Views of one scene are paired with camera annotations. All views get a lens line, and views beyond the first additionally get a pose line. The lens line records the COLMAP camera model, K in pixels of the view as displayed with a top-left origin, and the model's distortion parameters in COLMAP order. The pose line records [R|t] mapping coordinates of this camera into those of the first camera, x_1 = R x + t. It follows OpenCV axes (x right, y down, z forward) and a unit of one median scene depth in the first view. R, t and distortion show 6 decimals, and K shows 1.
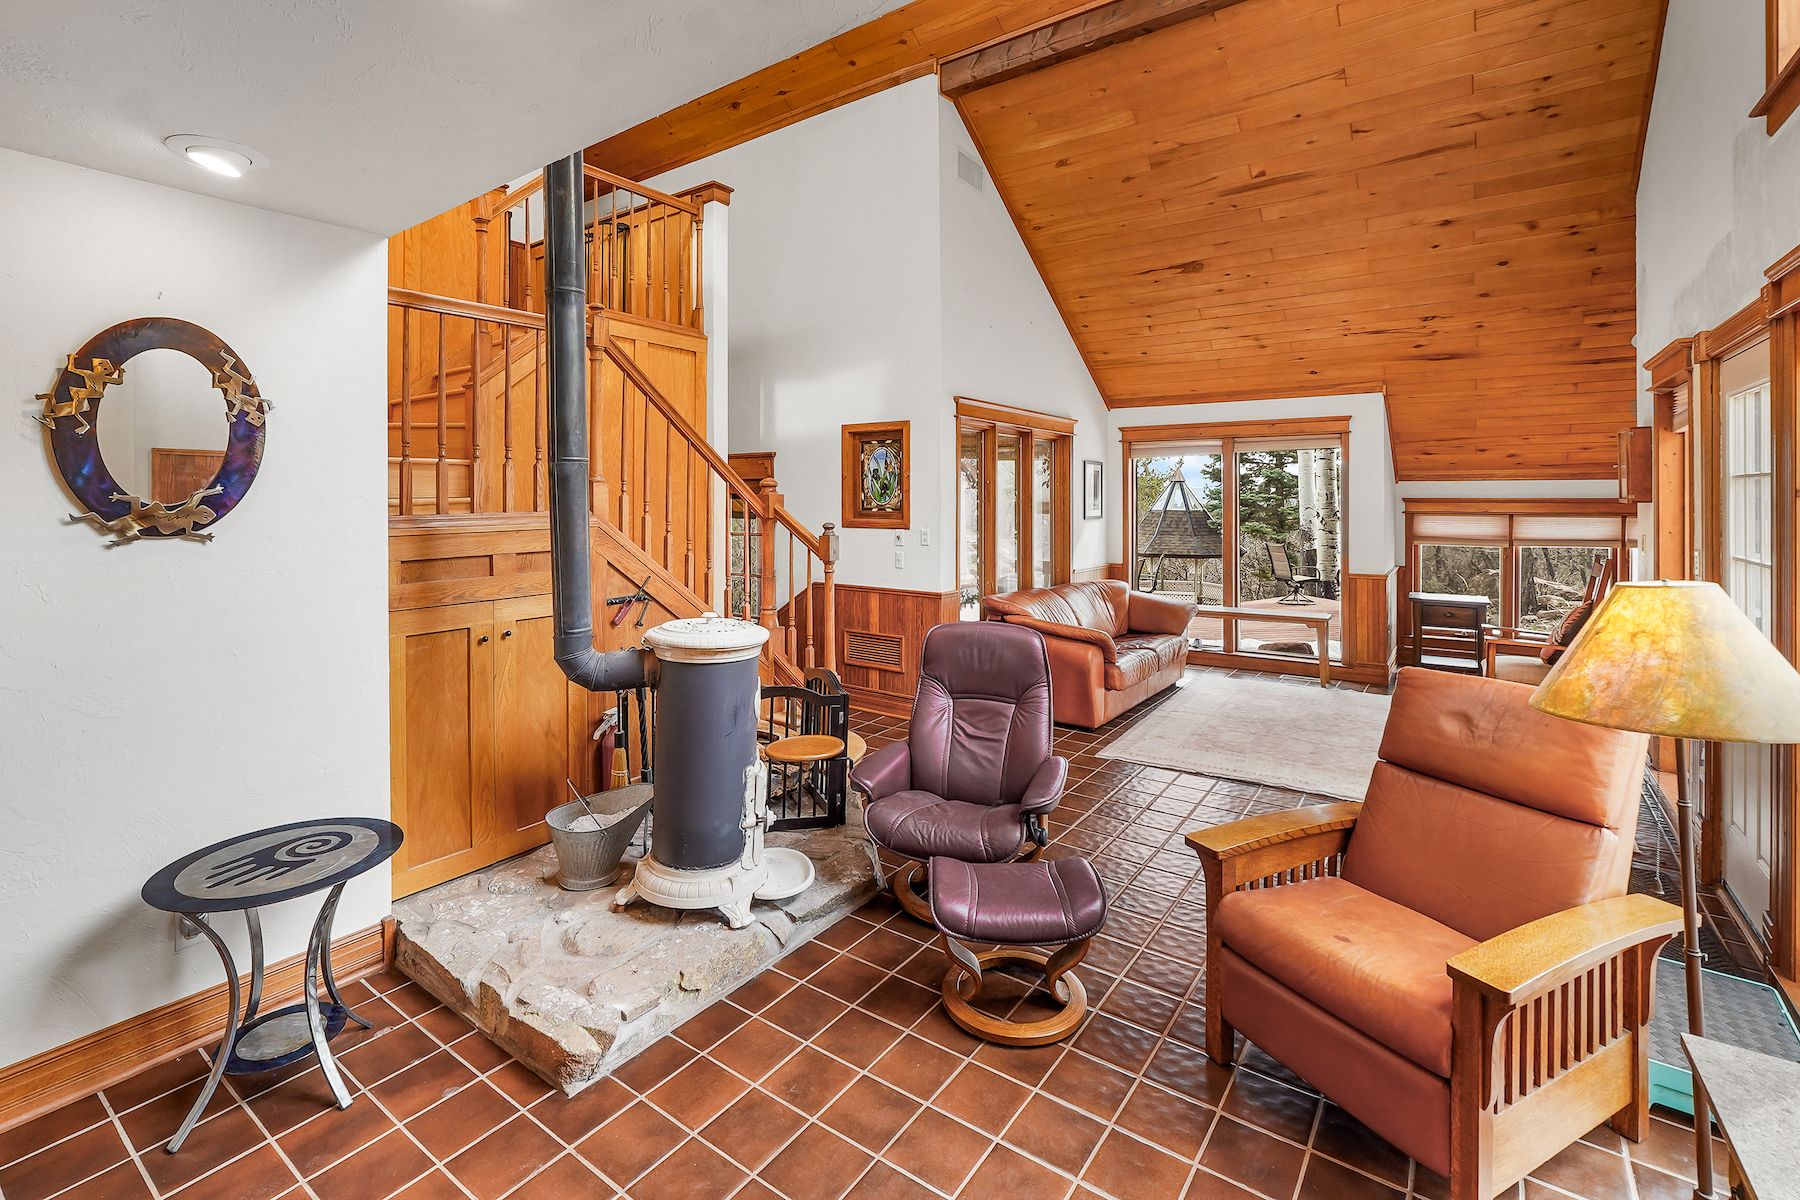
lens RADIAL K [[790.9, 0, 922.6], [0, 790.9, 485.2], [0, 0, 1]] dist [-0.014646, 0.000170]
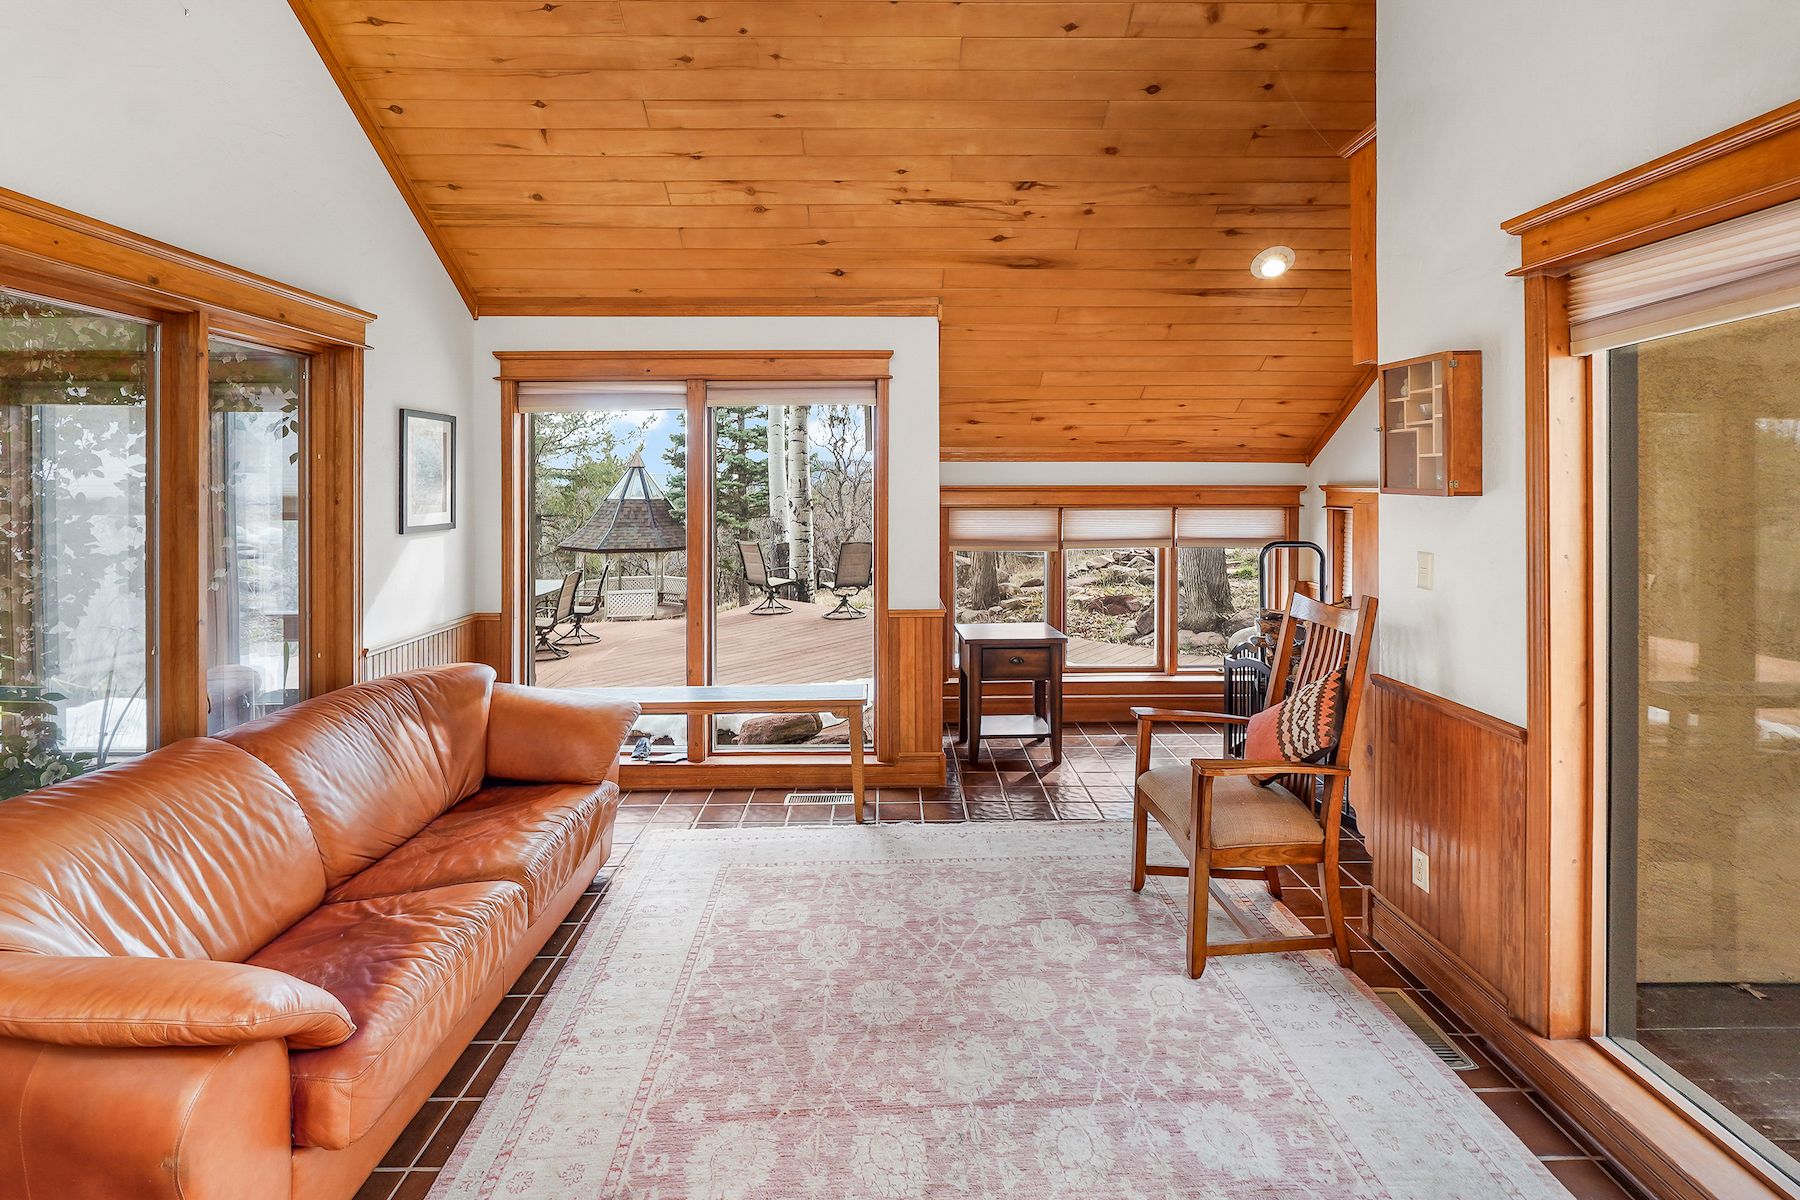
lens RADIAL K [[790.9, 0, 897.0], [0, 790.9, 482.1], [0, 0, 1]] dist [-0.014646, 0.000170]
pose [[0.810766, -0.000834, 0.585370, 0.182772], [-0.006379, 0.999927, 0.010260, 0.006668], [-0.585336, -0.012052, 0.810701, 0.485157]]
